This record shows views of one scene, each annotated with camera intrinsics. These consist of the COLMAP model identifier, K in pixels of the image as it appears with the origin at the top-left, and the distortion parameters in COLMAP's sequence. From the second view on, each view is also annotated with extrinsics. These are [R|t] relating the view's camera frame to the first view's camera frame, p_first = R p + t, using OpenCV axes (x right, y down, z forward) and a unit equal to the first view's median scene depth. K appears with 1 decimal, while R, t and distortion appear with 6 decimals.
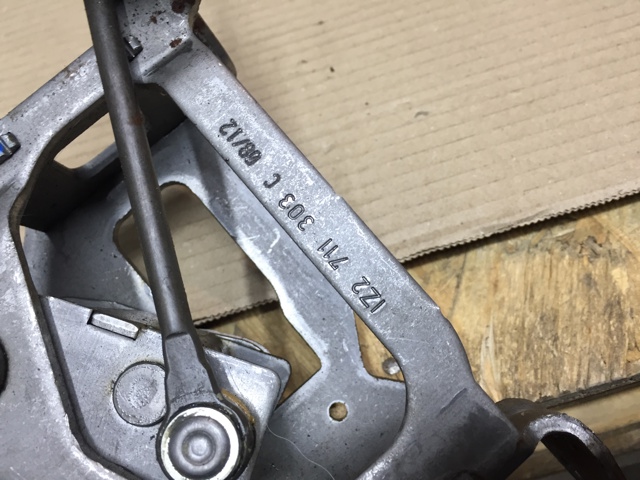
lens RADIAL K [[551.9, 0, 320.6], [0, 551.9, 240.6], [0, 0, 1]] dist [0.063304, -0.140137]
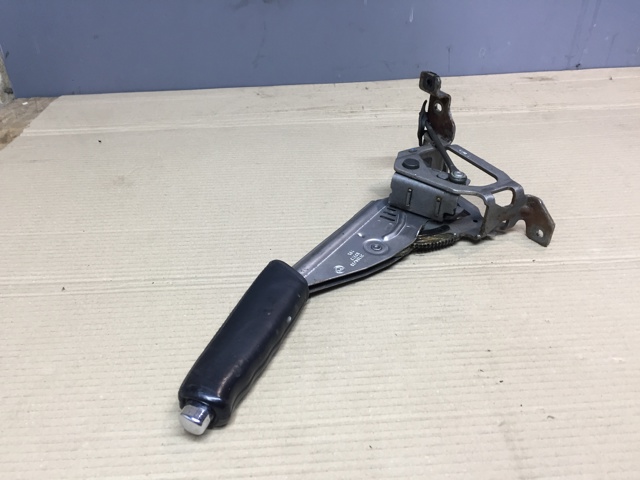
lens RADIAL K [[533.9, 0, 323.8], [0, 533.9, 238.8], [0, 0, 1]] dist [0.072003, -0.113247]
pose [[0.972377, 0.220335, -0.077042, -0.582466], [-0.232452, 0.884118, -0.405342, 0.168980], [-0.021196, 0.412054, 0.910913, -0.959958]]
